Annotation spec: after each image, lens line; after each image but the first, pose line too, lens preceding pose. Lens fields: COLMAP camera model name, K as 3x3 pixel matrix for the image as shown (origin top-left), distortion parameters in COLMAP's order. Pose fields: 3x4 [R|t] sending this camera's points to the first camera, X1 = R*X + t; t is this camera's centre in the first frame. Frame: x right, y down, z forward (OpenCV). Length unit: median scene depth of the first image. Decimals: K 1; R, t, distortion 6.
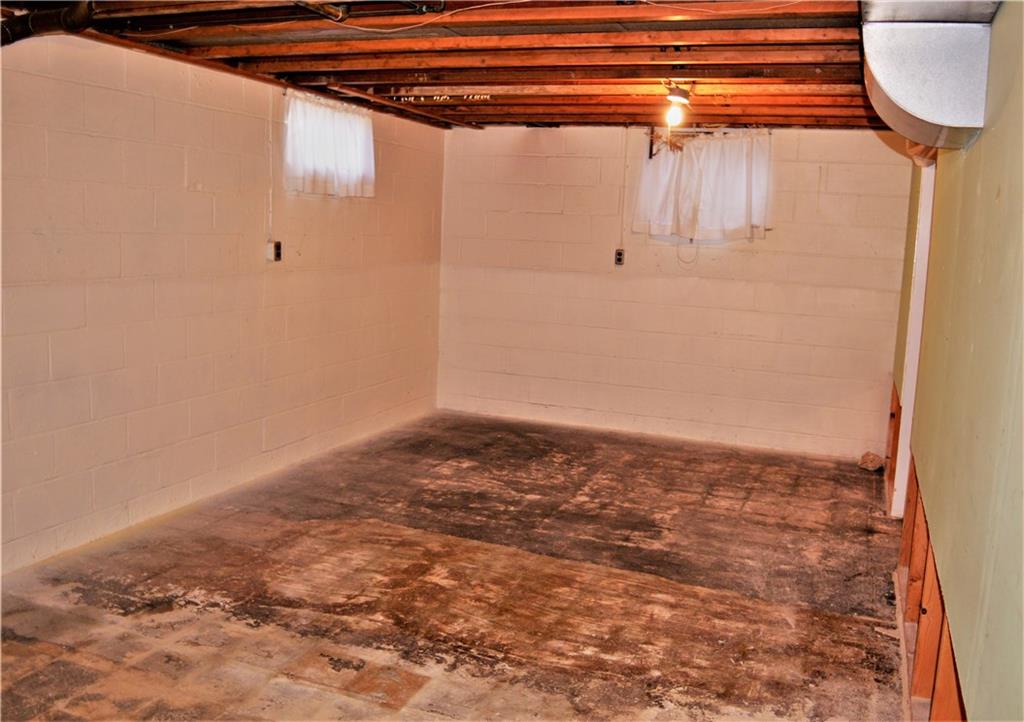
lens RADIAL K [[924.8, 0, 512.0], [0, 924.8, 361.0], [0, 0, 1]] dist [-0.076107, -0.000963]
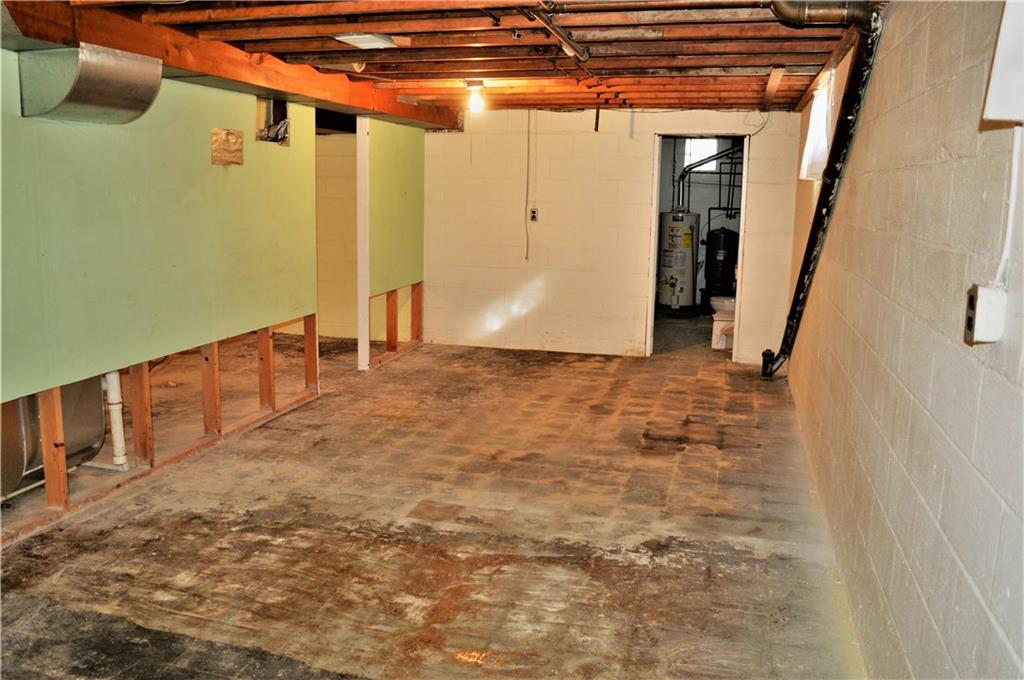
lens RADIAL K [[823.4, 0, 512.0], [0, 823.4, 340.0], [0, 0, 1]] dist [-0.075105, 0.004718]
pose [[-0.990966, -0.034663, -0.129557, -0.068758], [-0.074010, 0.946954, 0.312732, -0.279301], [0.111844, 0.319496, -0.940964, 1.858499]]
